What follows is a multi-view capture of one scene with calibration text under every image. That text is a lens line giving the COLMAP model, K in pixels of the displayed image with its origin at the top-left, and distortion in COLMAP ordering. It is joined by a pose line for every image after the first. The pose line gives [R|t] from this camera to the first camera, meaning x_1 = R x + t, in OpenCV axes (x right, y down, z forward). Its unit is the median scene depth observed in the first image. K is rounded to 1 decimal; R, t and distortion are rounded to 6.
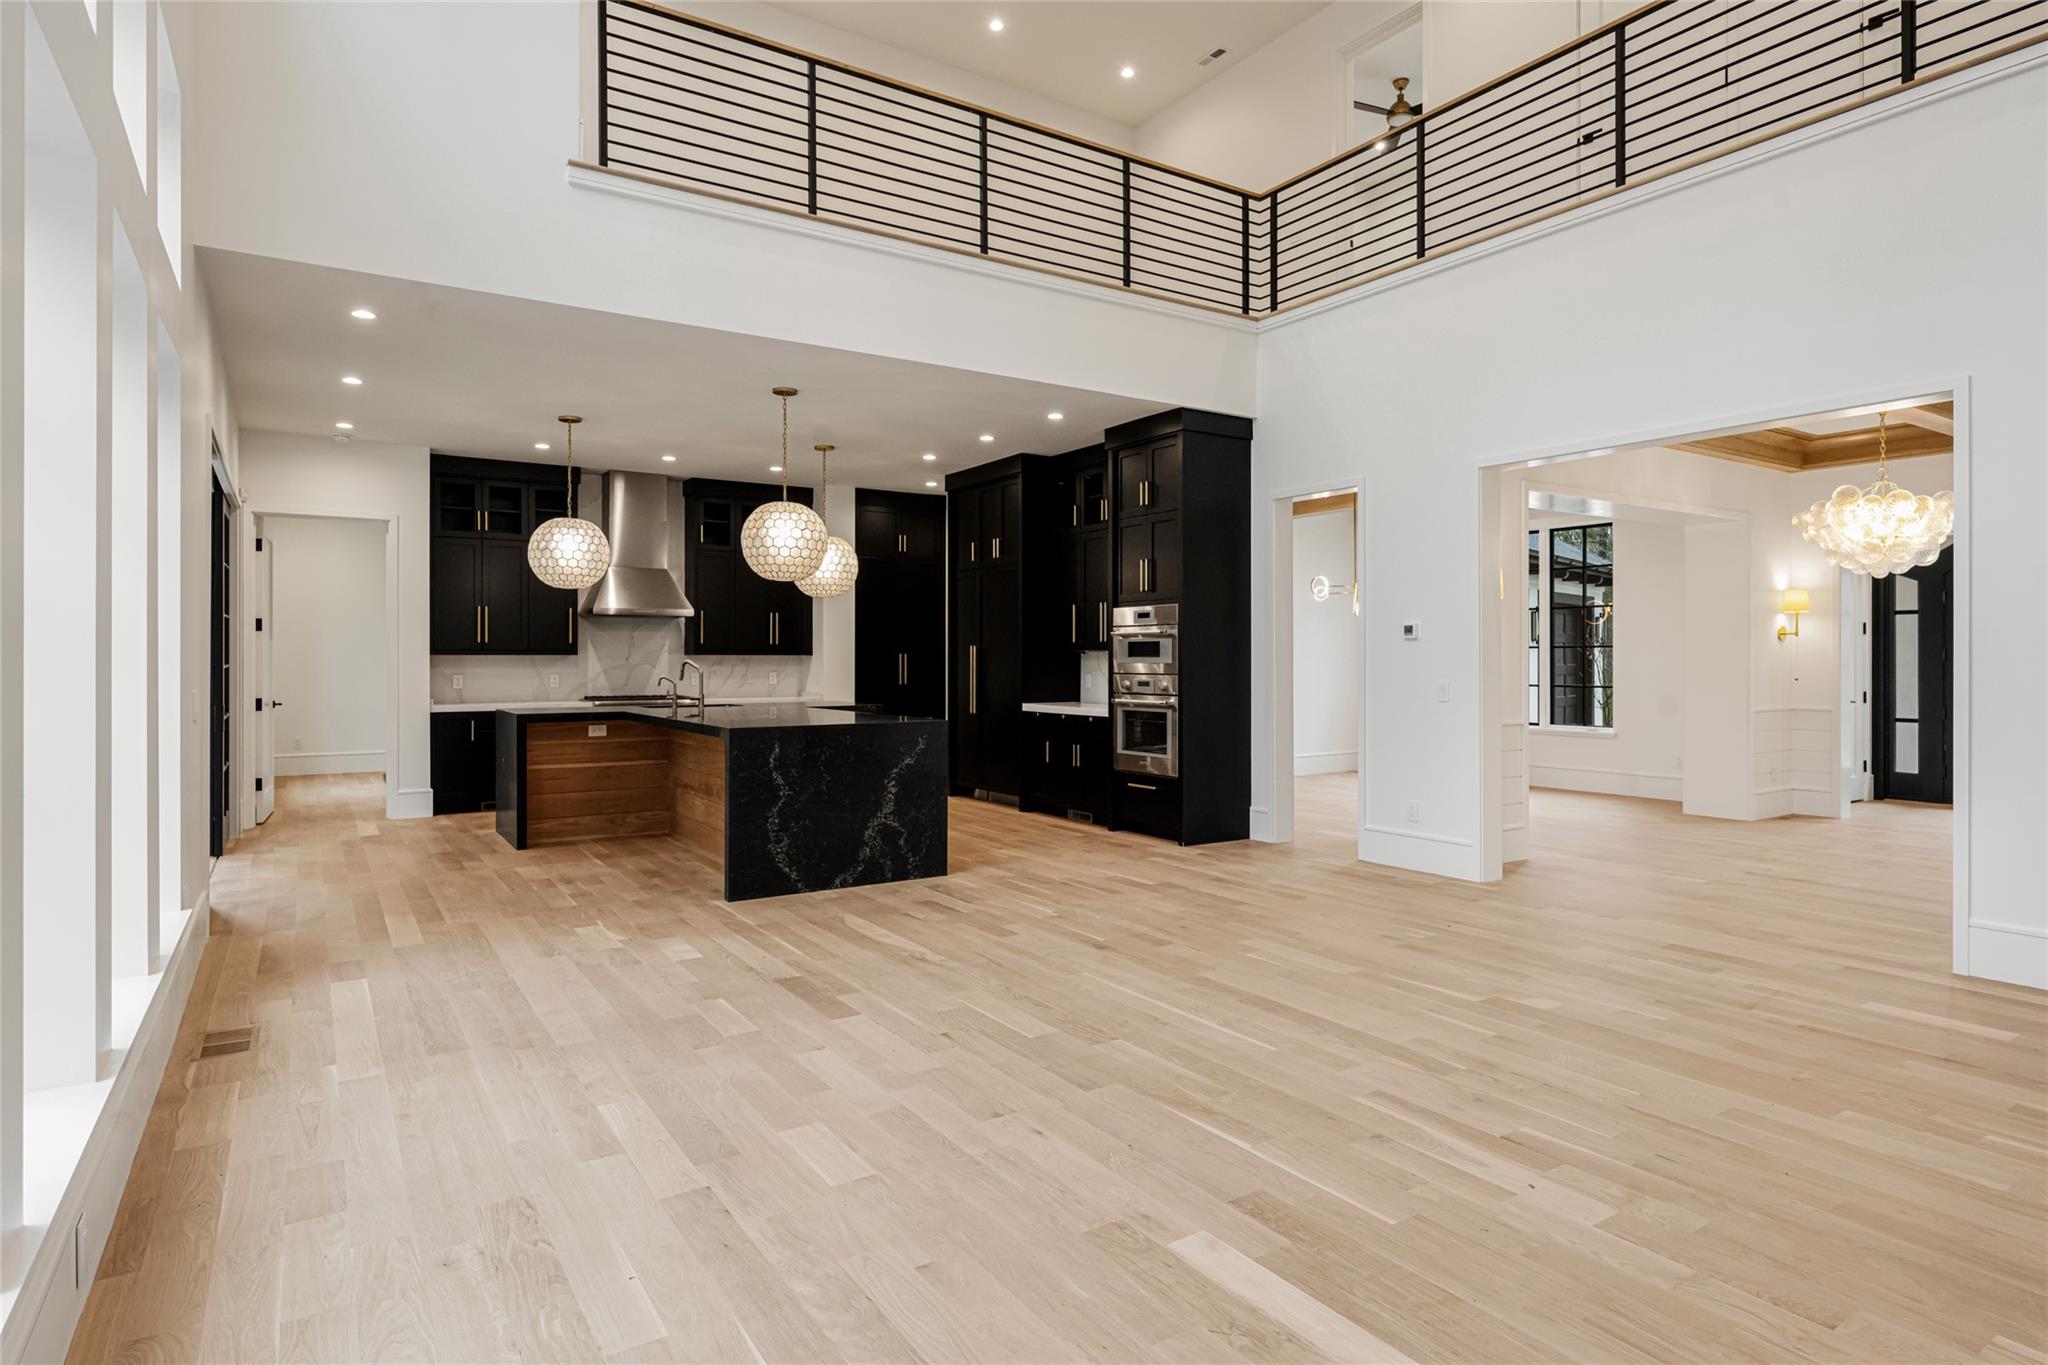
lens RADIAL K [[1089.2, 0, 1028.1], [0, 1089.2, 667.3], [0, 0, 1]] dist [0.005486, 0.001826]
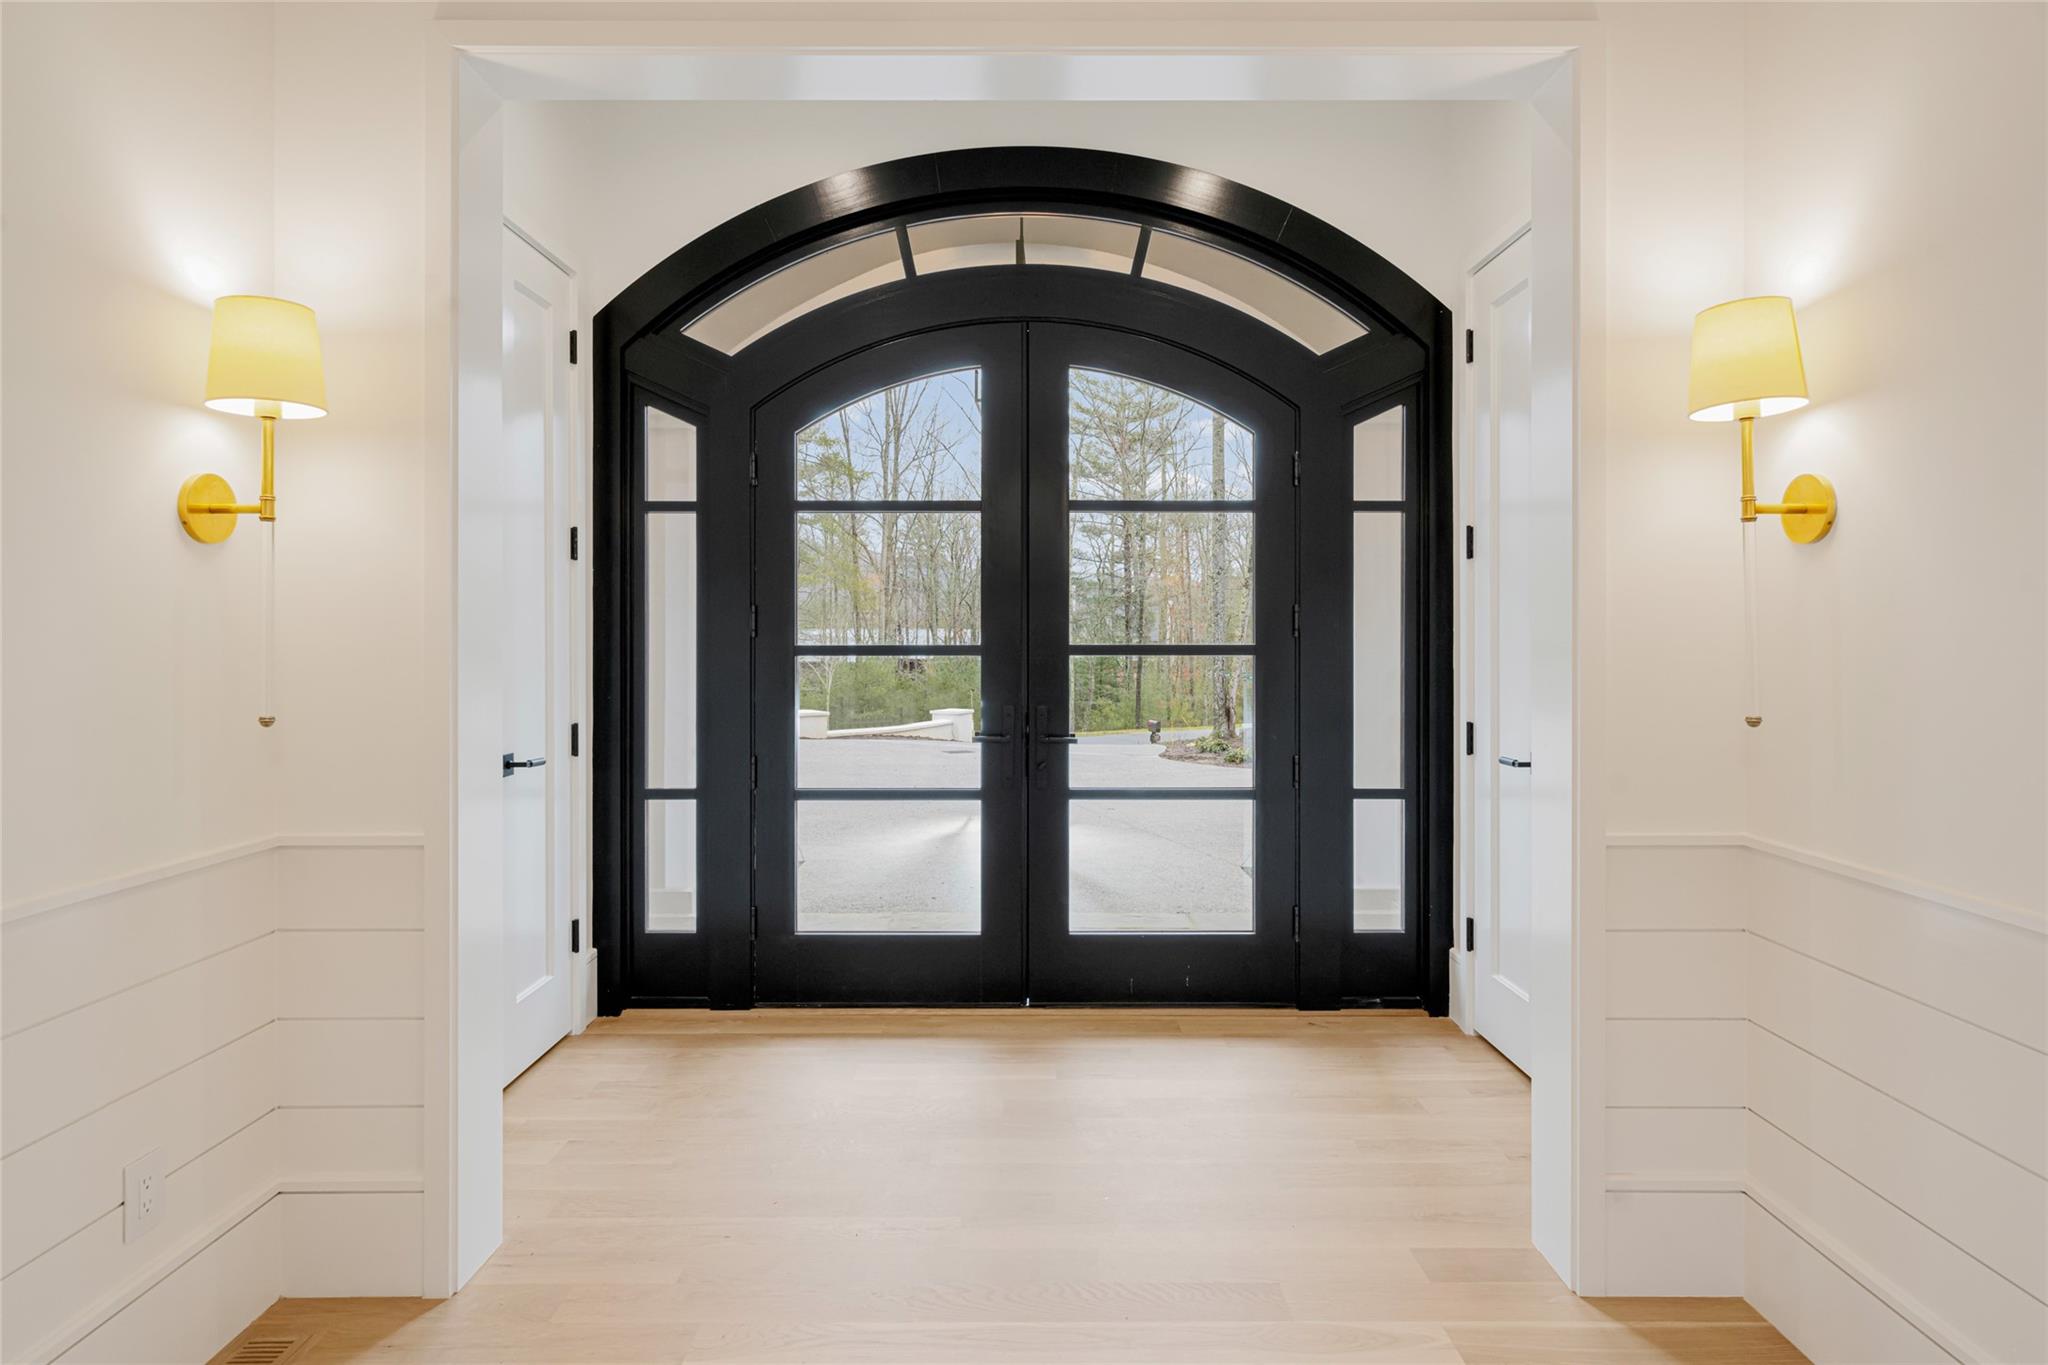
lens RADIAL K [[1153.9, 0, 1025.7], [0, 1153.9, 632.7], [0, 0, 1]] dist [0.012430, -0.000962]
pose [[0.534812, -0.003320, 0.844965, 1.387205], [0.008081, 0.999967, -0.001185, -0.014603], [-0.844933, 0.007462, 0.534821, 1.780161]]
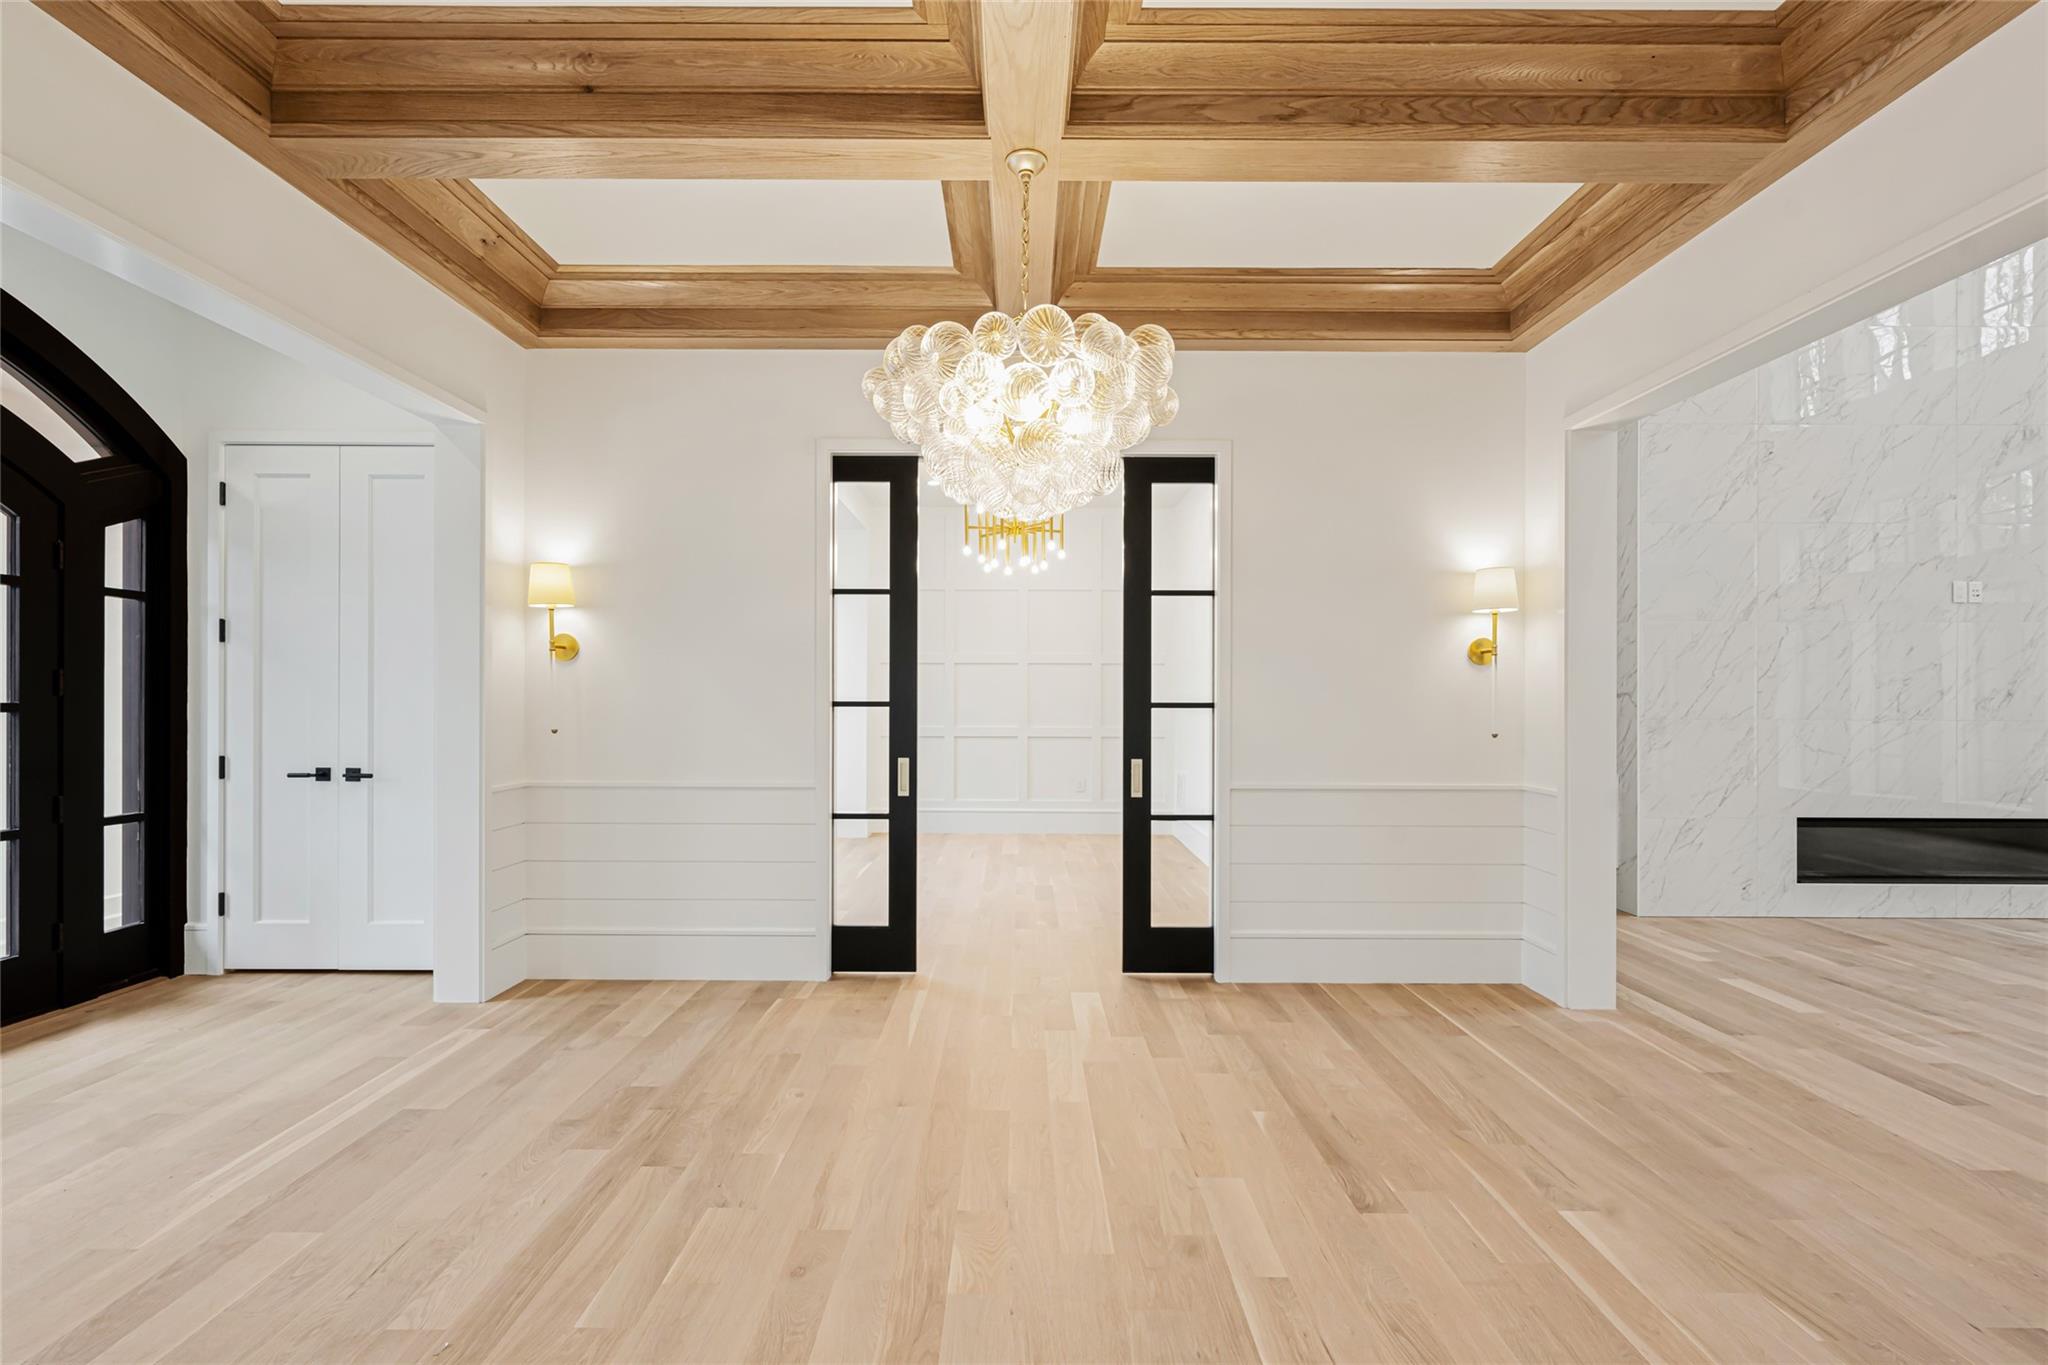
lens RADIAL K [[919.1, 0, 1013.8], [0, 919.1, 690.4], [0, 0, 1]] dist [-0.001355, 0.002261]
pose [[-0.839869, -0.001091, 0.542789, 1.005456], [-0.000066, 0.999998, 0.001907, -0.020115], [-0.542790, 0.001566, -0.839867, 2.384104]]
